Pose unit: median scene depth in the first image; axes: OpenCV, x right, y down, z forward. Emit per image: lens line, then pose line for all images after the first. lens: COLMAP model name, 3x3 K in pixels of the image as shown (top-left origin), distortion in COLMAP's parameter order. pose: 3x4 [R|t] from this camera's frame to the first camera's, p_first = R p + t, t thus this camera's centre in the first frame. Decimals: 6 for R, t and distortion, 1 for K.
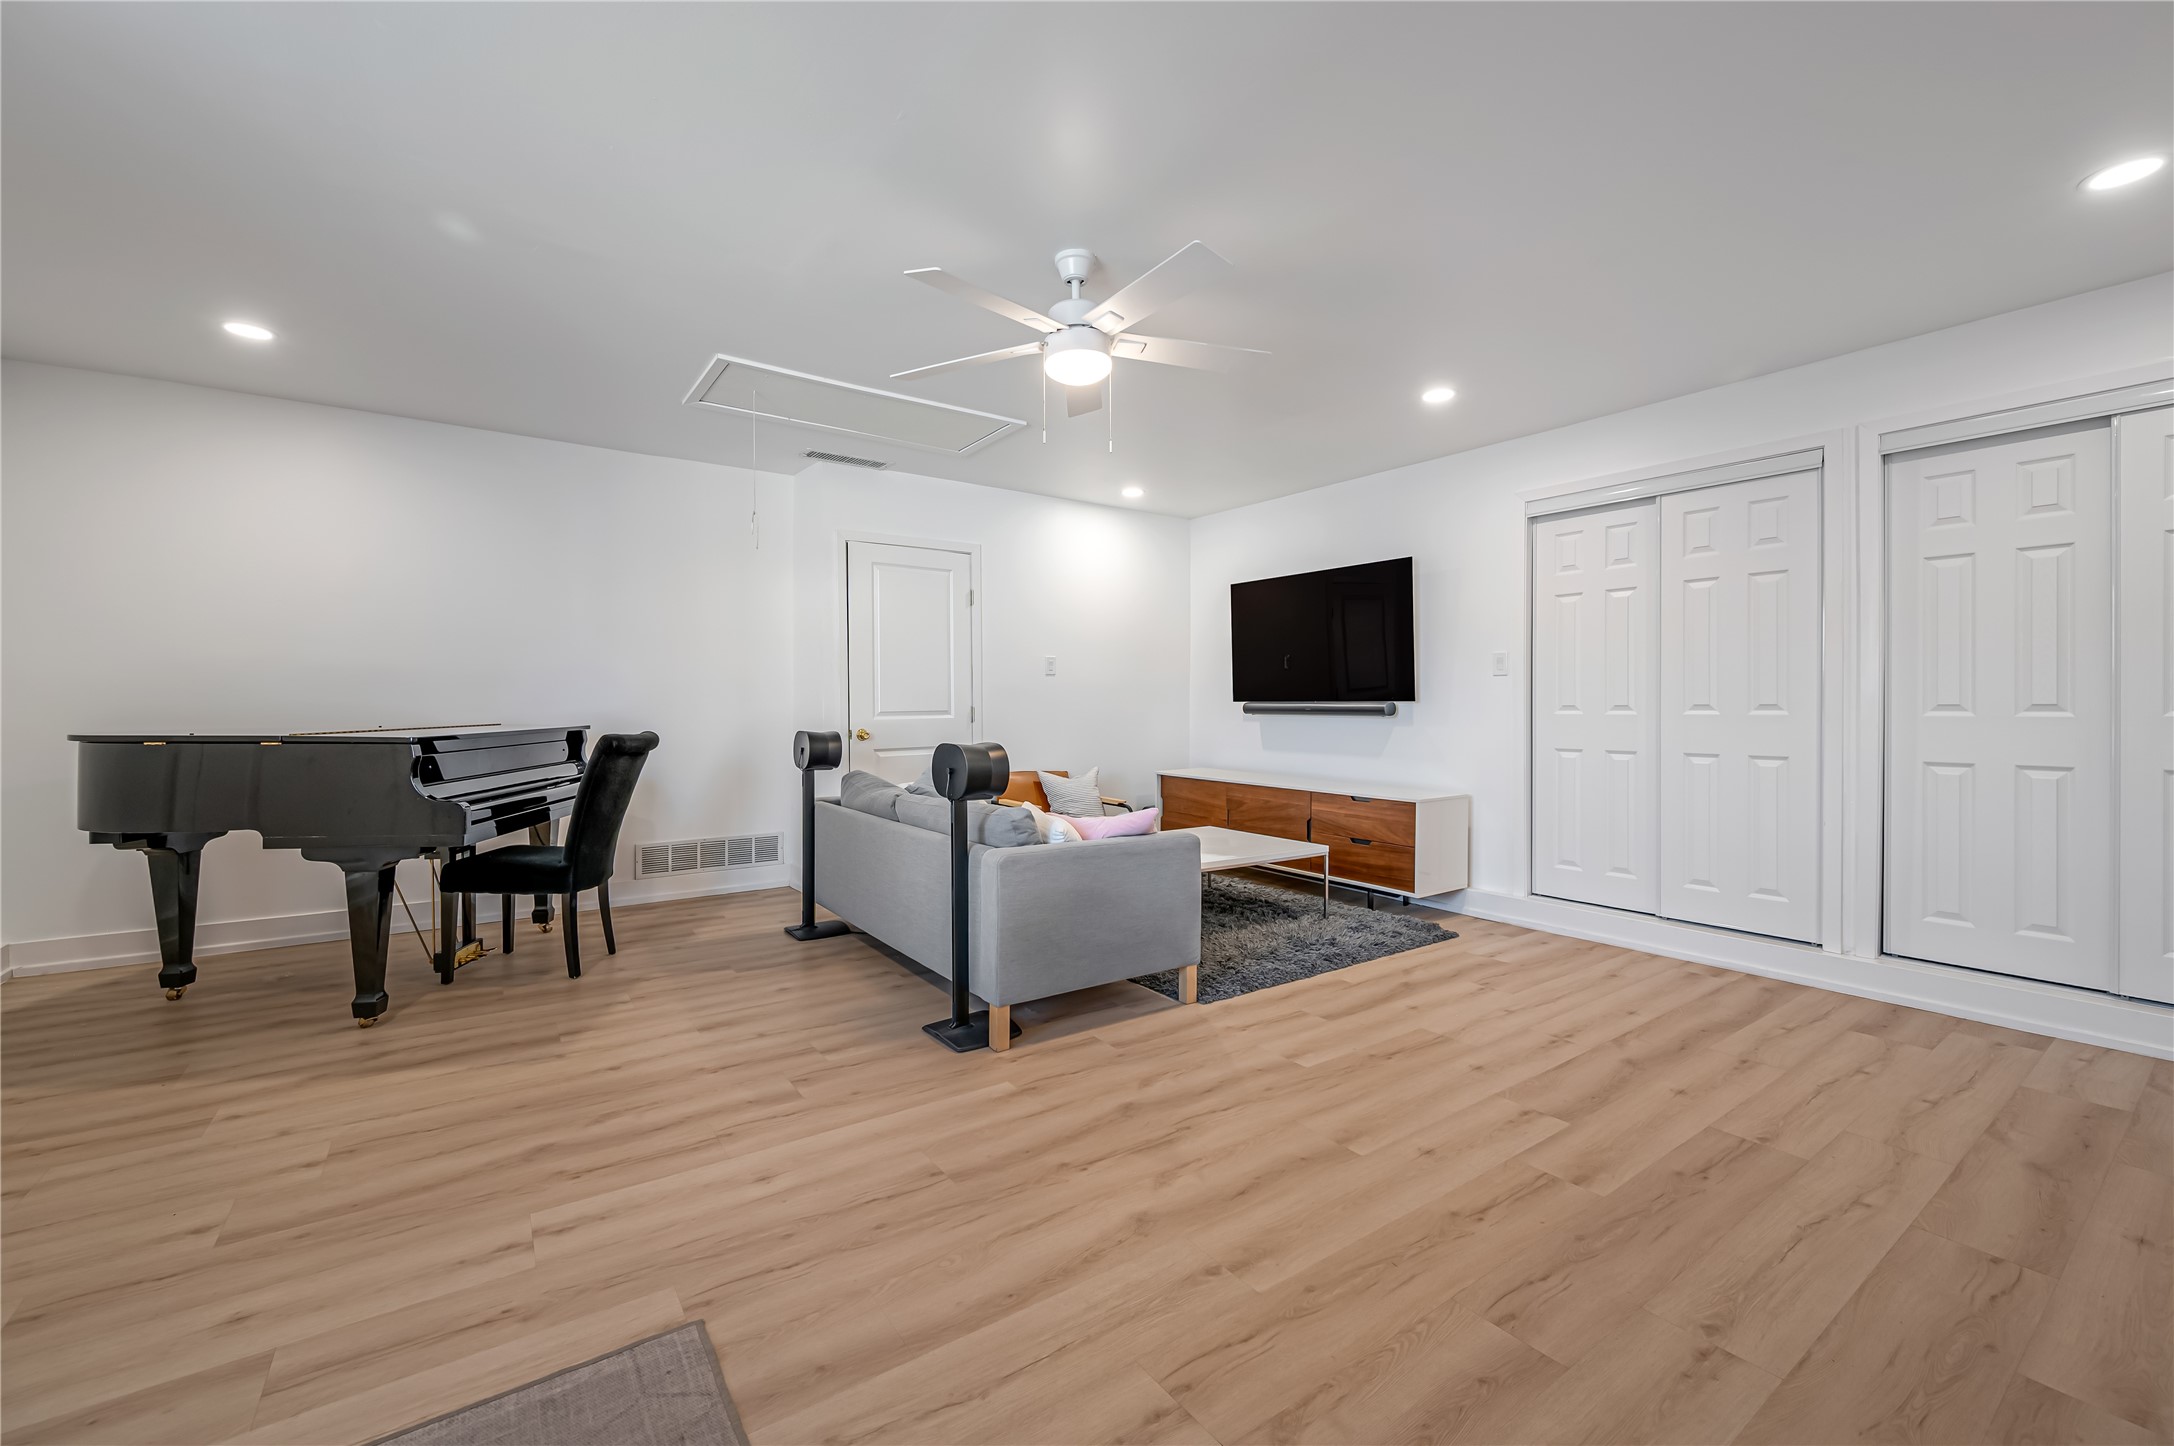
lens RADIAL K [[880.8, 0, 1098.6], [0, 880.8, 718.8], [0, 0, 1]] dist [-0.001240, 0.000654]
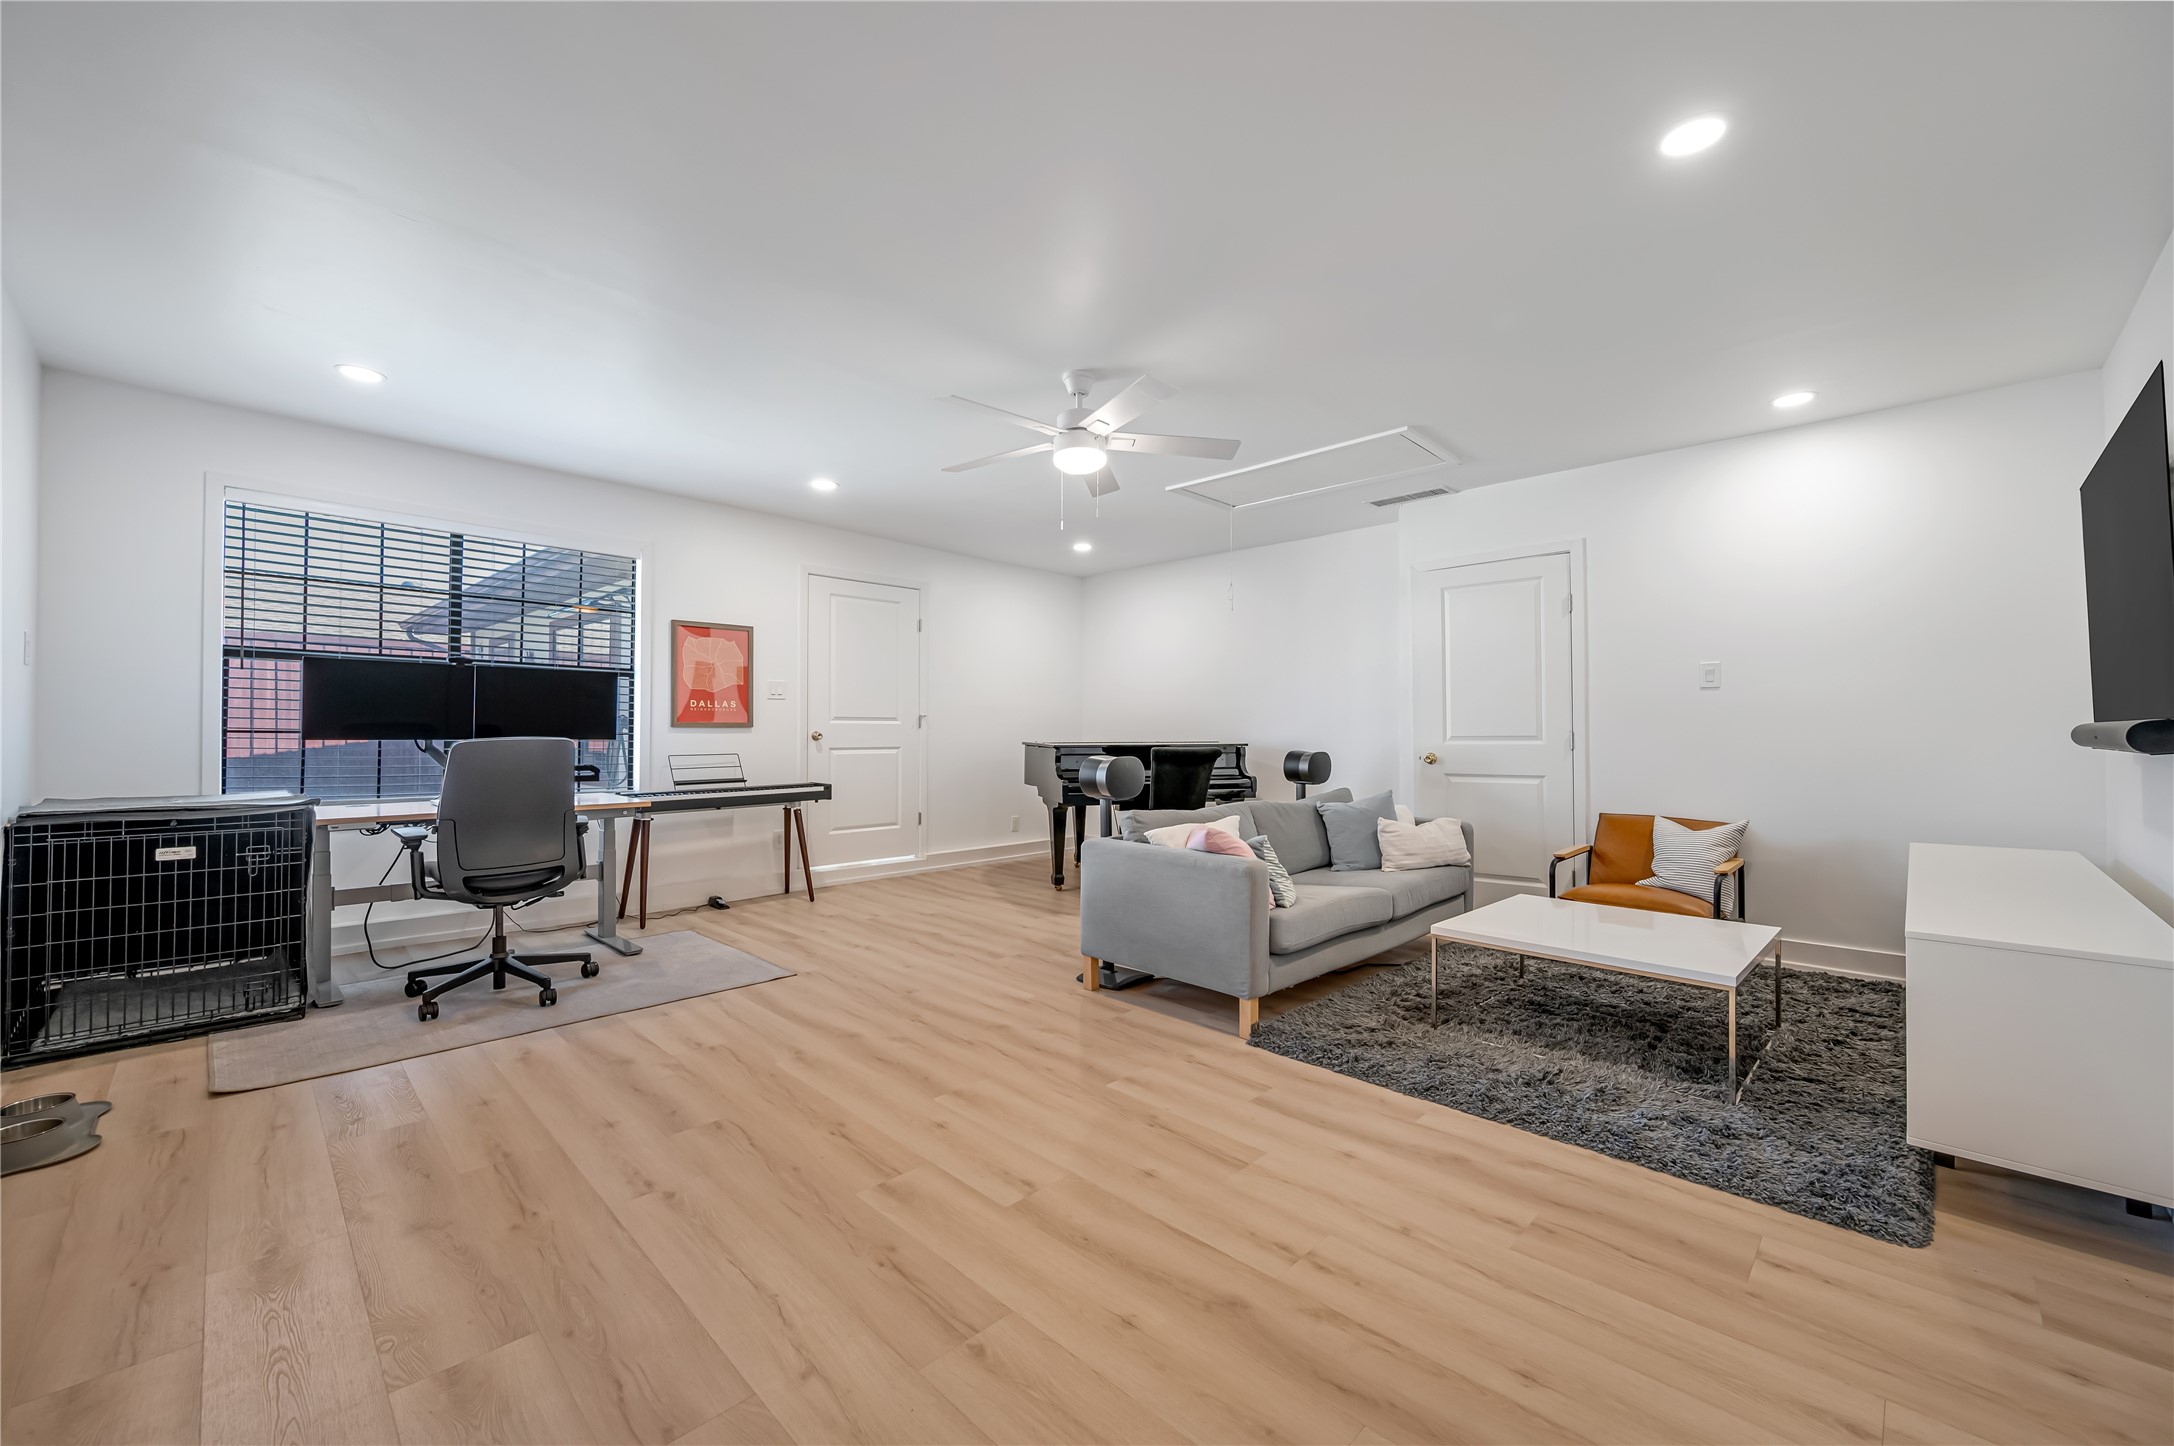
lens RADIAL K [[880.8, 0, 1098.6], [0, 880.8, 718.8], [0, 0, 1]] dist [-0.001240, 0.000654]
pose [[0.161686, -0.012912, -0.986758, 1.287334], [-0.020378, 0.999658, -0.016420, -0.005559], [0.986632, 0.022763, 0.161367, 0.857914]]
